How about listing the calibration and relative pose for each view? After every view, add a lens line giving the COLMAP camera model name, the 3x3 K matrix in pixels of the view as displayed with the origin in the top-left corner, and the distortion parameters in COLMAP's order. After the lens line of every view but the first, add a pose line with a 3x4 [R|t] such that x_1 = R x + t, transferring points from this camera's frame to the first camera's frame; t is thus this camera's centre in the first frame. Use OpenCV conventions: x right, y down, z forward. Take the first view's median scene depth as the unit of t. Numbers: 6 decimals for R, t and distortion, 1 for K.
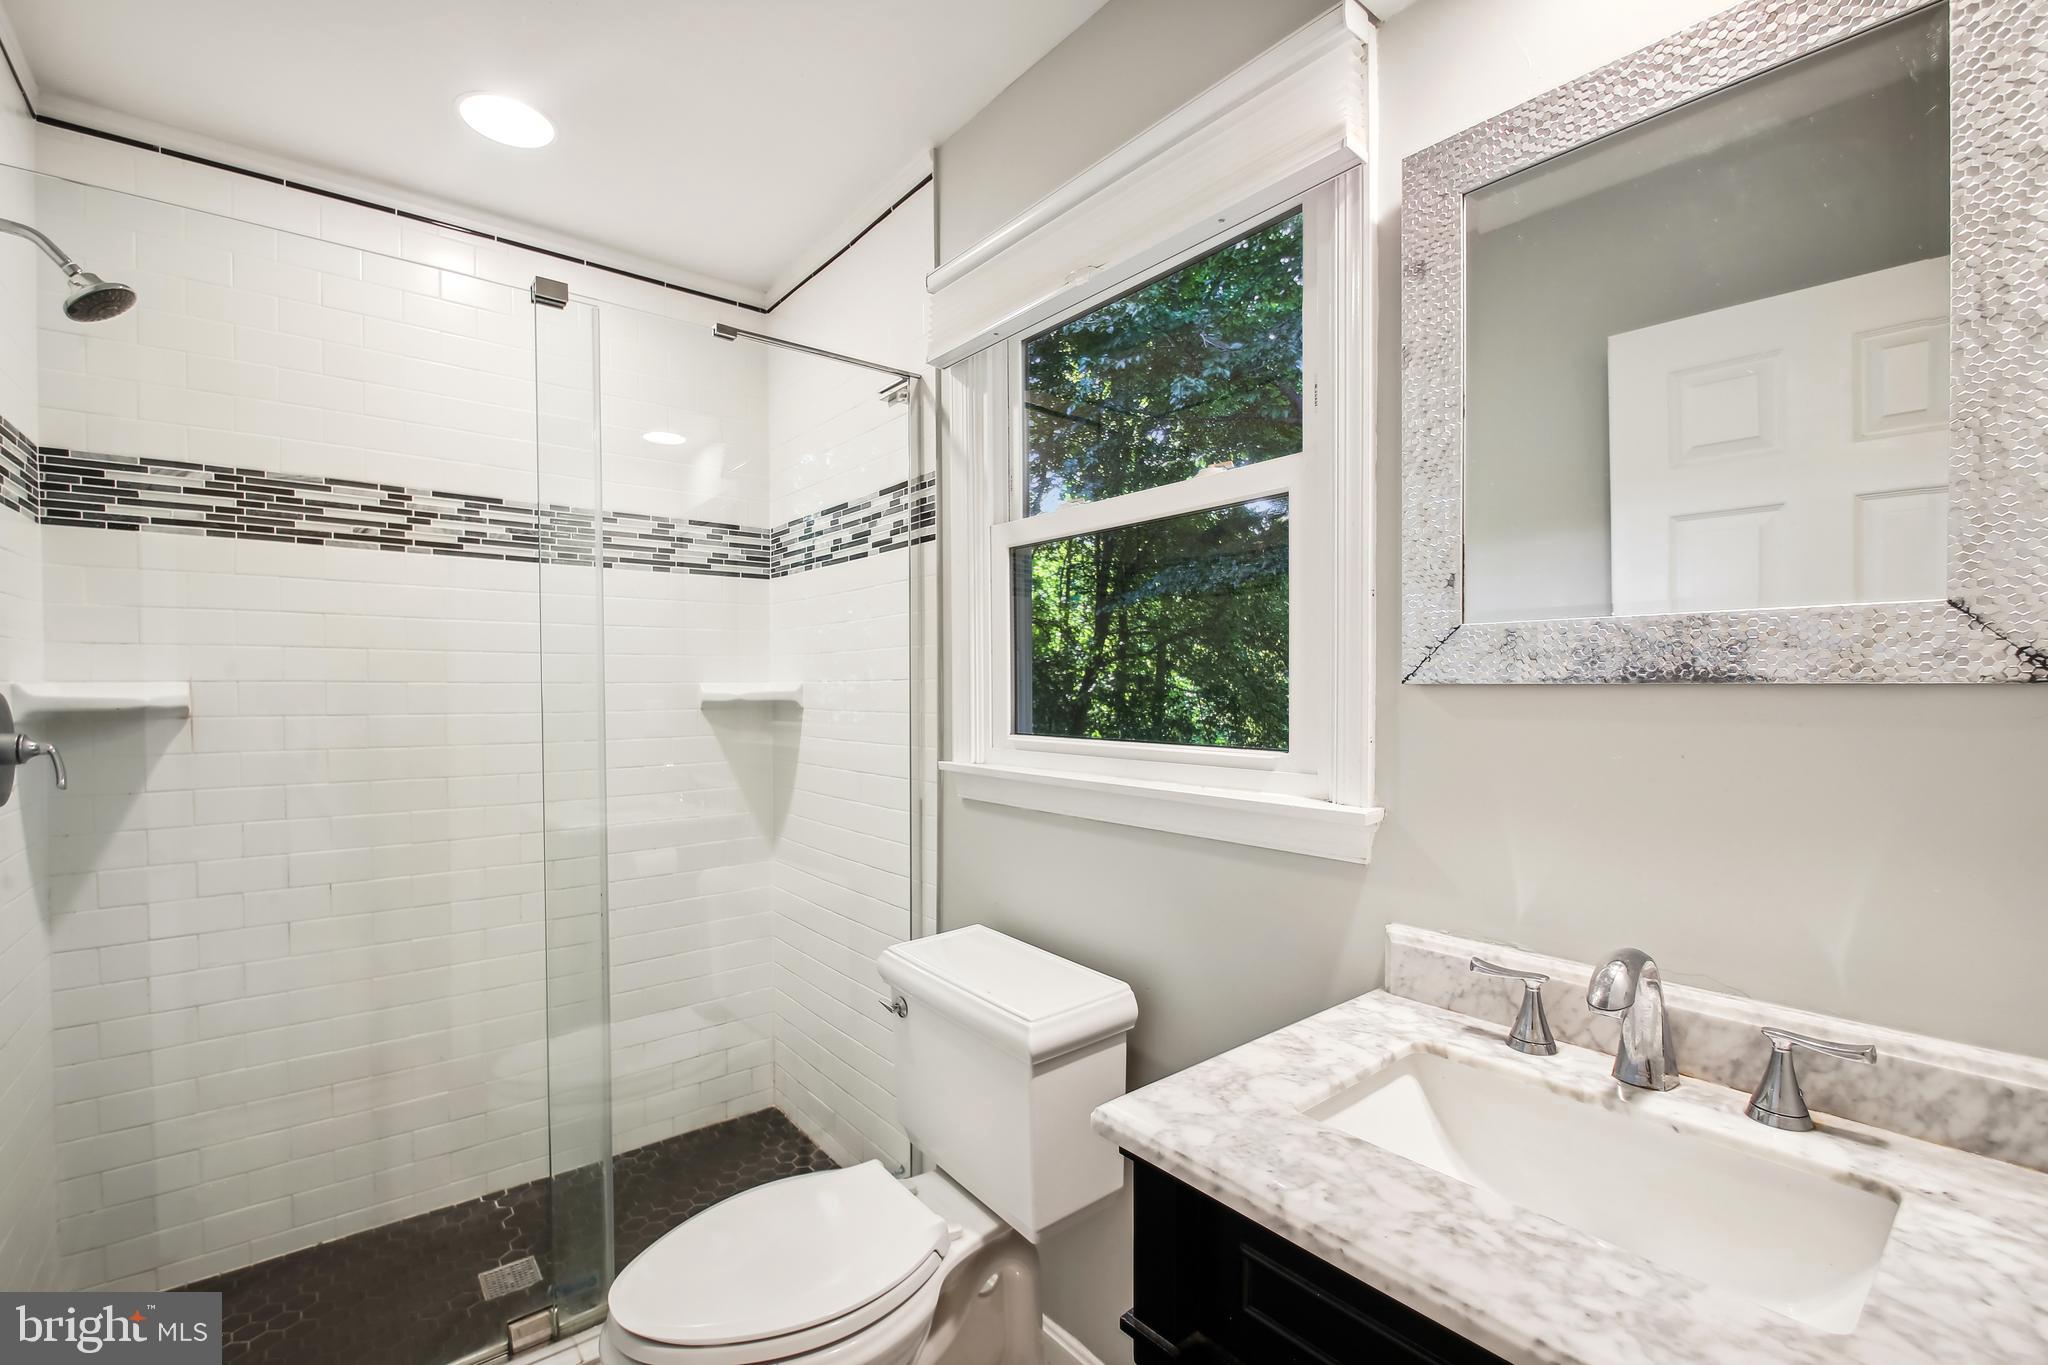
lens RADIAL K [[877.7, 0, 1011.2], [0, 877.7, 686.9], [0, 0, 1]] dist [-0.010552, -0.001588]
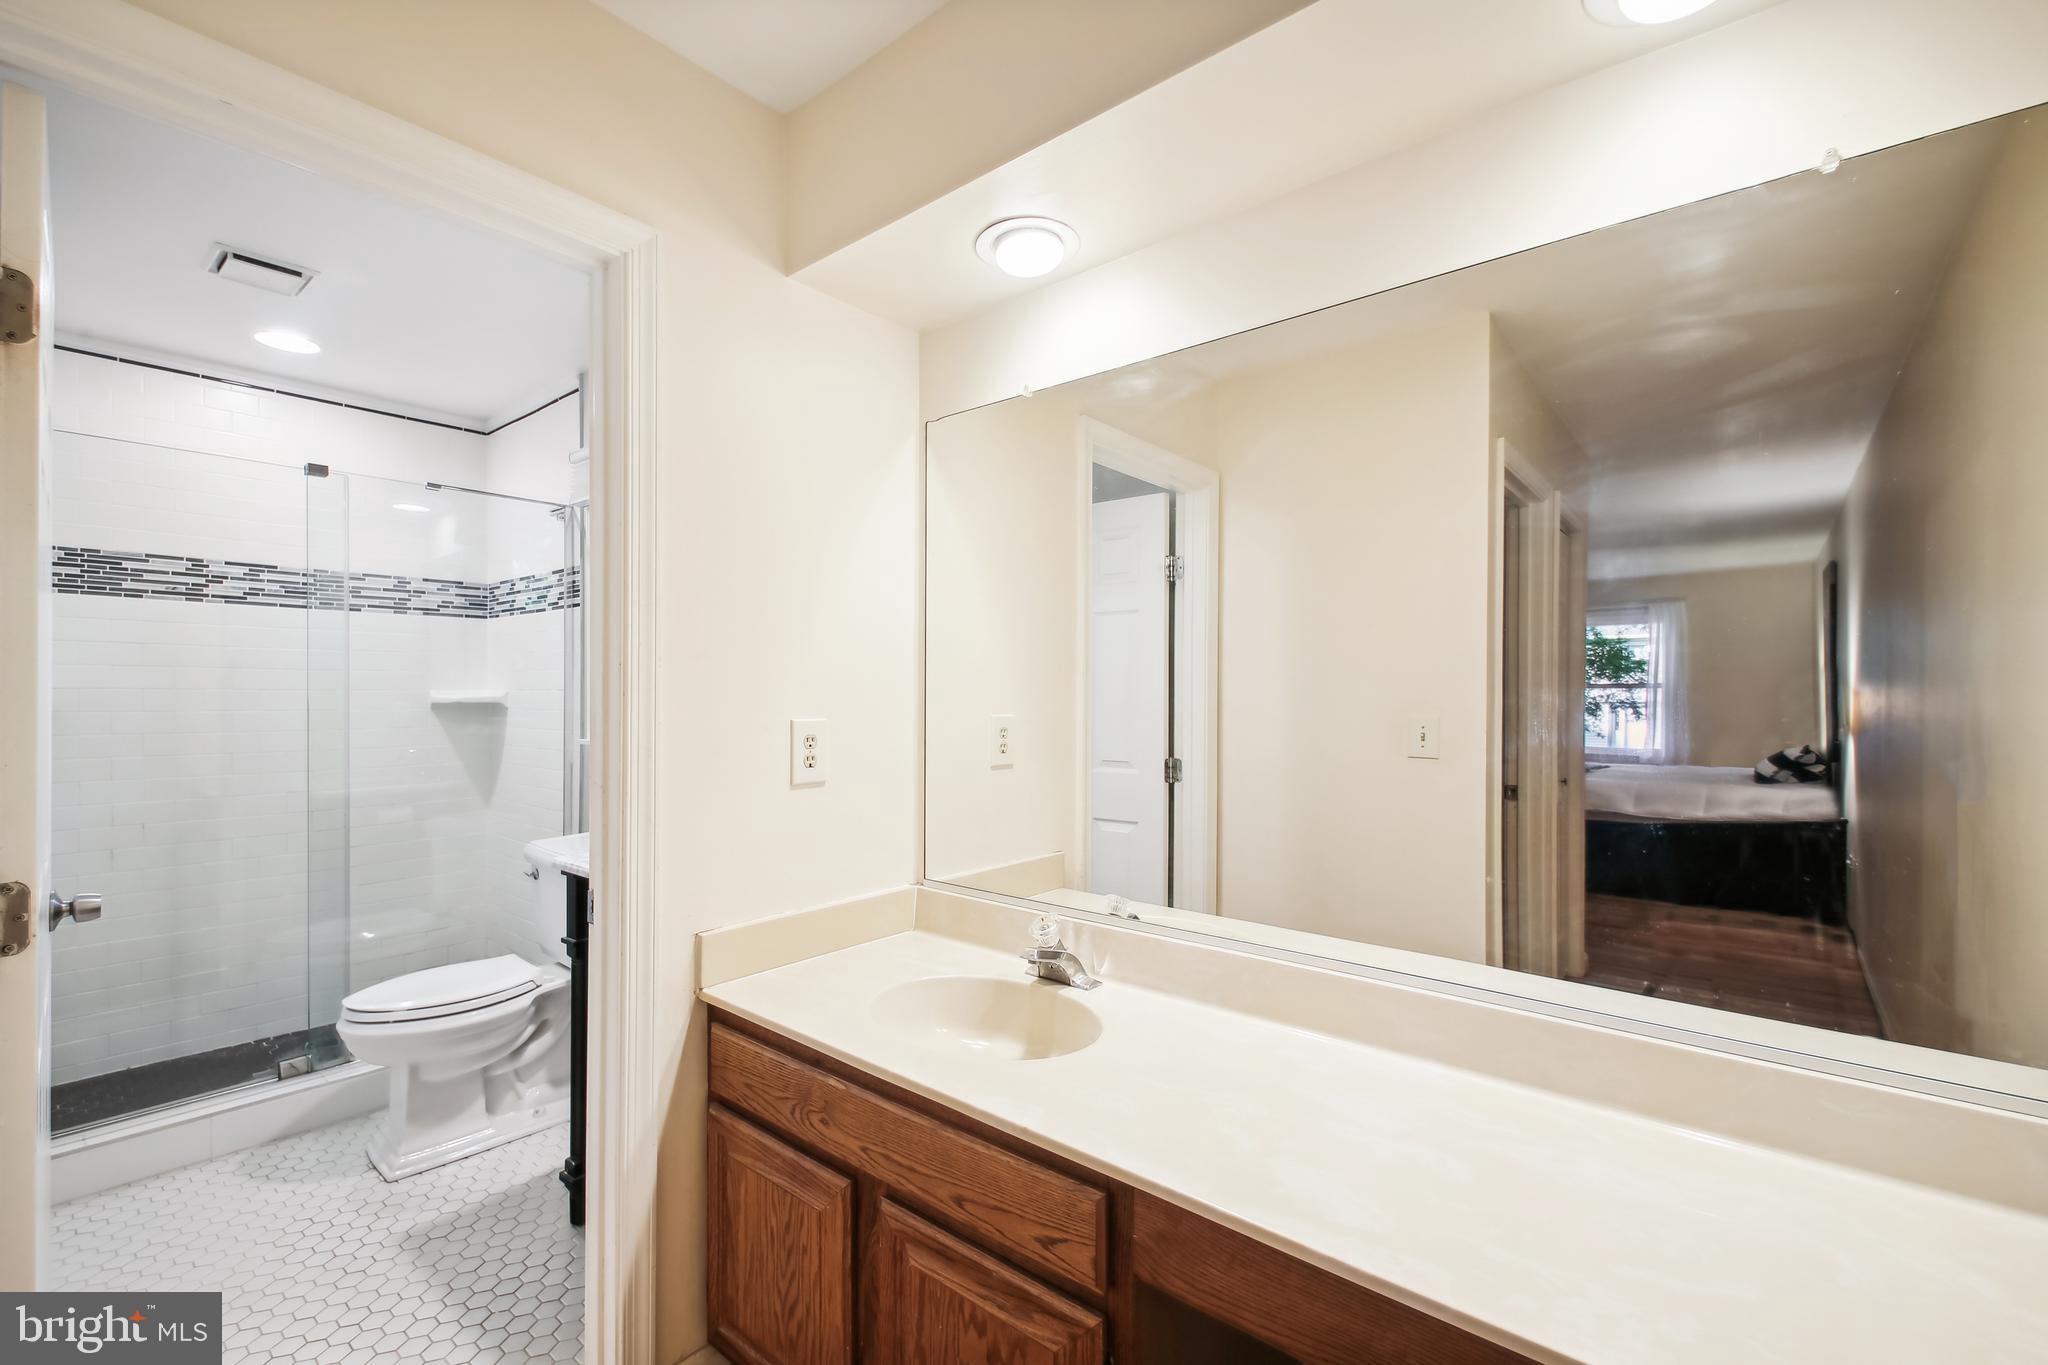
lens RADIAL K [[877.7, 0, 1042.2], [0, 877.7, 686.6], [0, 0, 1]] dist [-0.010552, -0.001588]
pose [[0.976187, 0.009961, 0.216702, 0.372379], [-0.008059, 0.999921, -0.009659, -0.006204], [-0.216781, 0.007683, 0.976190, -0.730103]]
